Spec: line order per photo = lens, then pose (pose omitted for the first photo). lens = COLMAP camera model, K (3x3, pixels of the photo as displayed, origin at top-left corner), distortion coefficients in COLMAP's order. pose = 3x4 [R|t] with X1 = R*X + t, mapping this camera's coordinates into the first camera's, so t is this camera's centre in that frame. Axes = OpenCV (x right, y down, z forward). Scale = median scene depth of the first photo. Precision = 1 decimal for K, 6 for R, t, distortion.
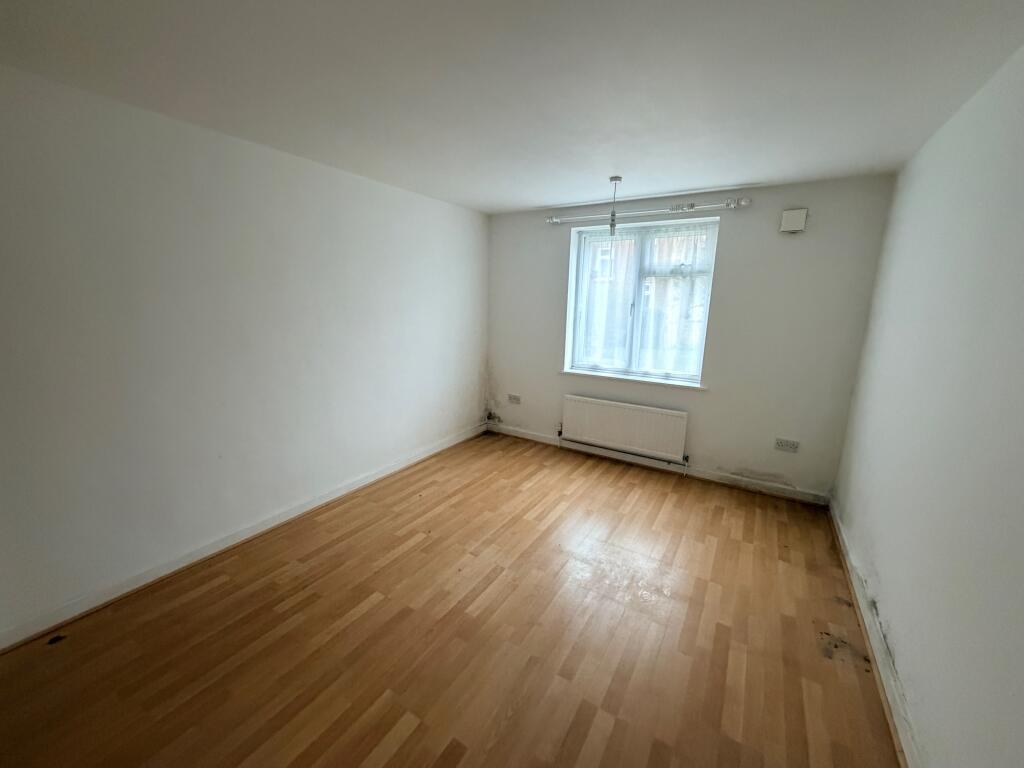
lens RADIAL K [[409.3, 0, 510.4], [0, 409.3, 384.7], [0, 0, 1]] dist [0.001725, -0.000012]
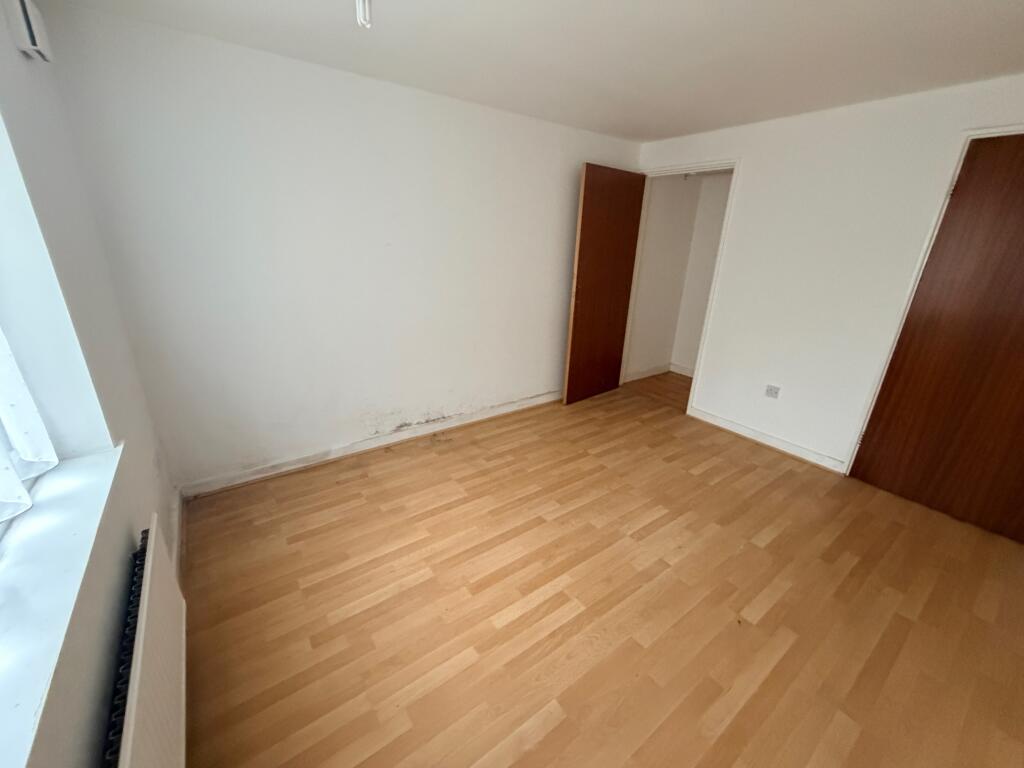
lens RADIAL K [[409.3, 0, 509.6], [0, 409.3, 384.6], [0, 0, 1]] dist [0.001725, -0.000012]
pose [[-0.924501, -0.174679, 0.338800, -0.014258], [0.030057, 0.852645, 0.521625, -0.299751], [-0.379993, 0.492426, -0.783021, 1.406569]]
